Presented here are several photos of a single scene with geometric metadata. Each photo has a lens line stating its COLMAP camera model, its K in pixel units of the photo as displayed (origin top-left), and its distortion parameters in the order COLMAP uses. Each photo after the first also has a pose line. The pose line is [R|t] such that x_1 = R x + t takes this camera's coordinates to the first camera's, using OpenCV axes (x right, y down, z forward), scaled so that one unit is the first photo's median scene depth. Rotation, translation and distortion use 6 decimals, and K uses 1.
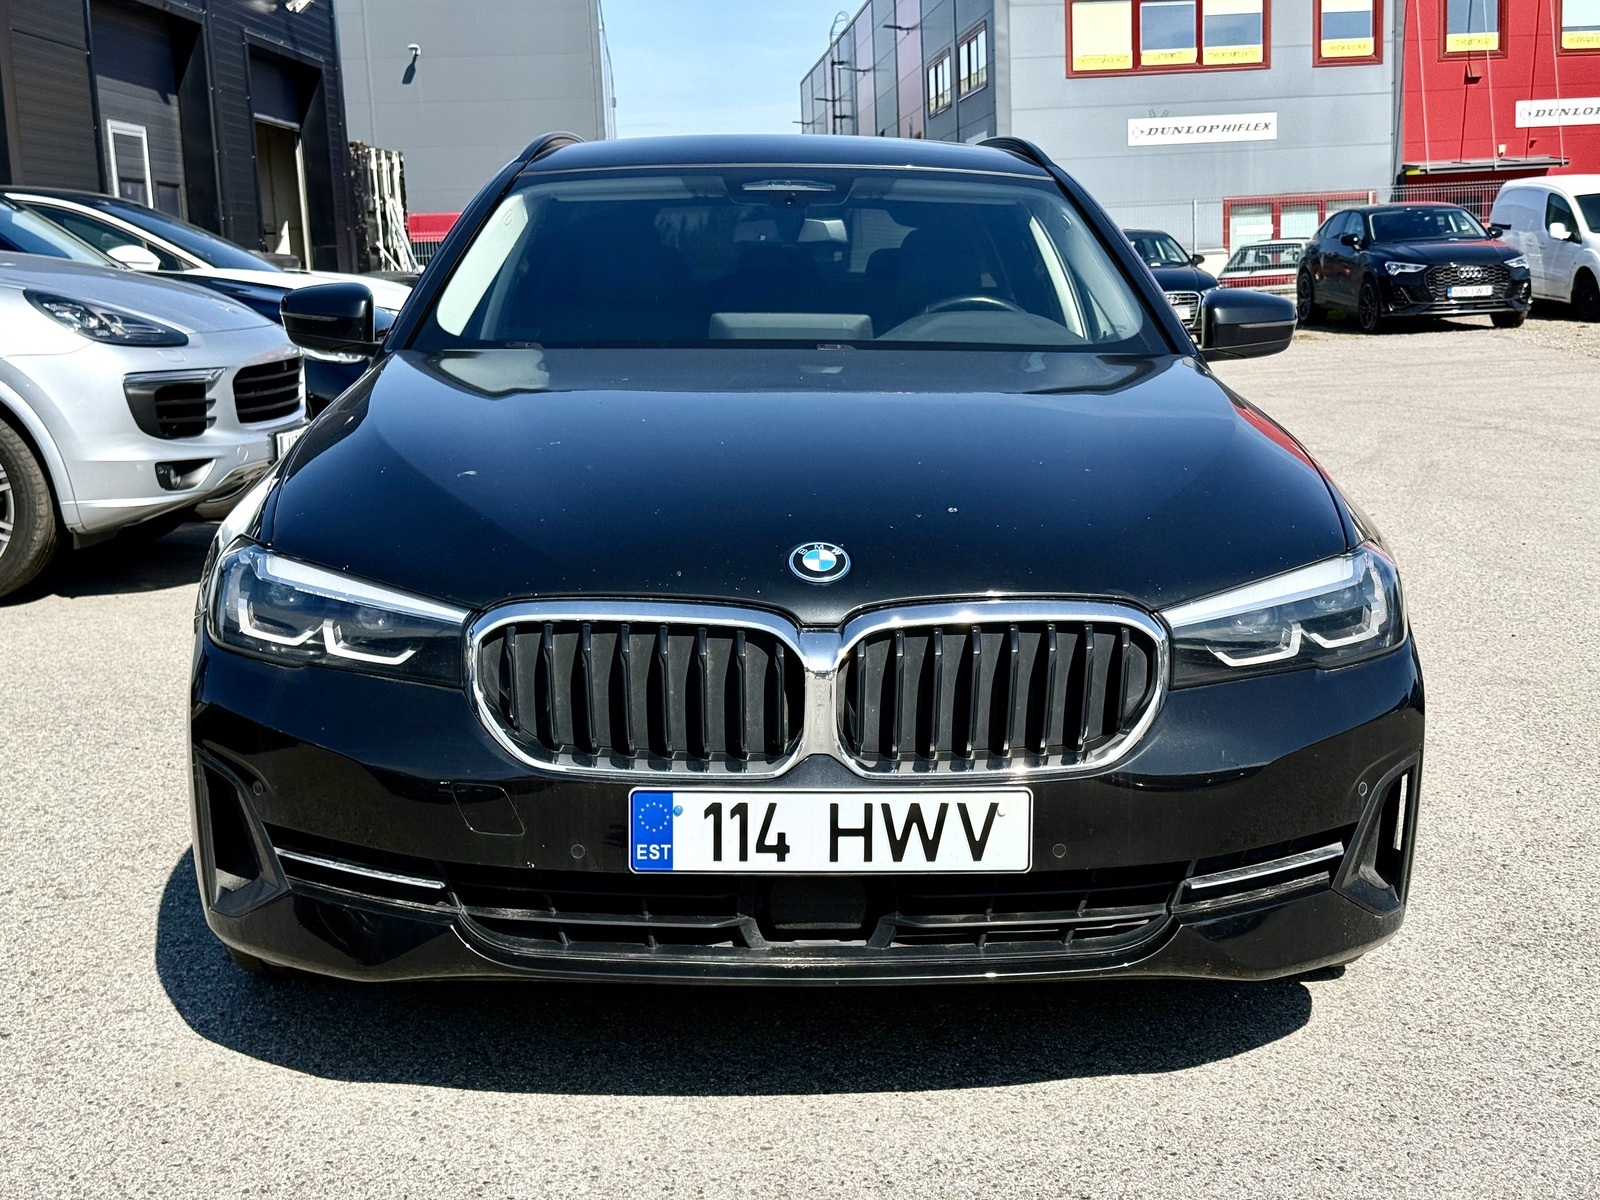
lens RADIAL K [[2216.4, 0, 802.2], [0, 2216.4, 606.7], [0, 0, 1]] dist [0.076723, 0.000000]
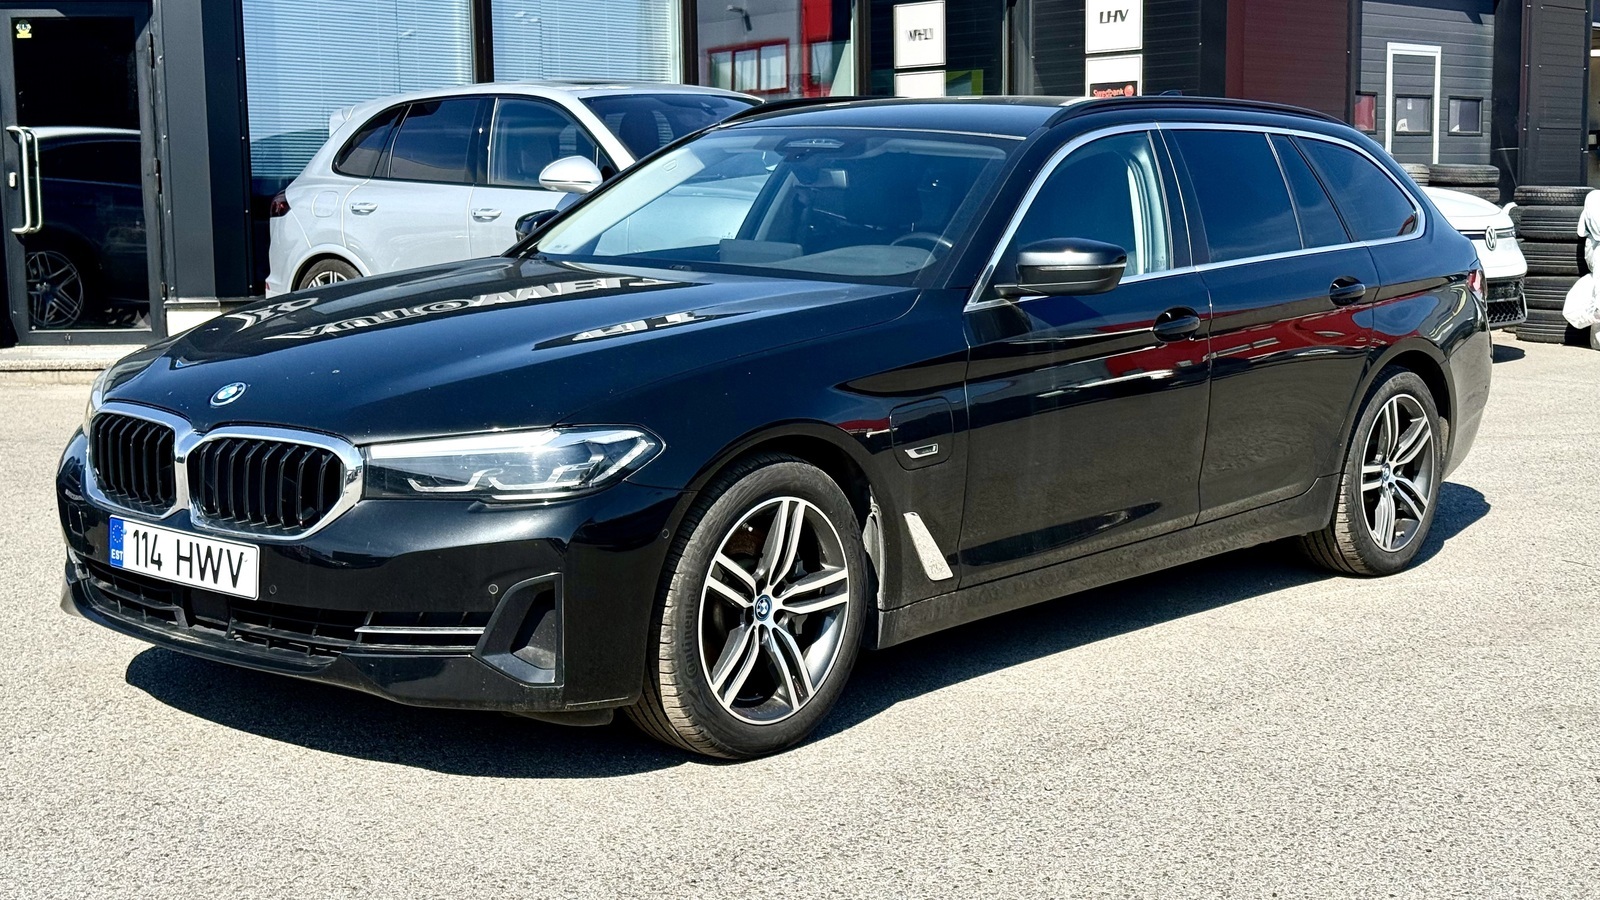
lens RADIAL K [[2187.9, 0, 803.7], [0, 2187.9, 446.2], [0, 0, 1]] dist [0.079500, 0.000000]
pose [[0.755356, 0.100391, -0.647579, 1.402174], [-0.116017, 0.993073, 0.018625, -0.062966], [0.644963, 0.061062, 0.761771, 0.055830]]
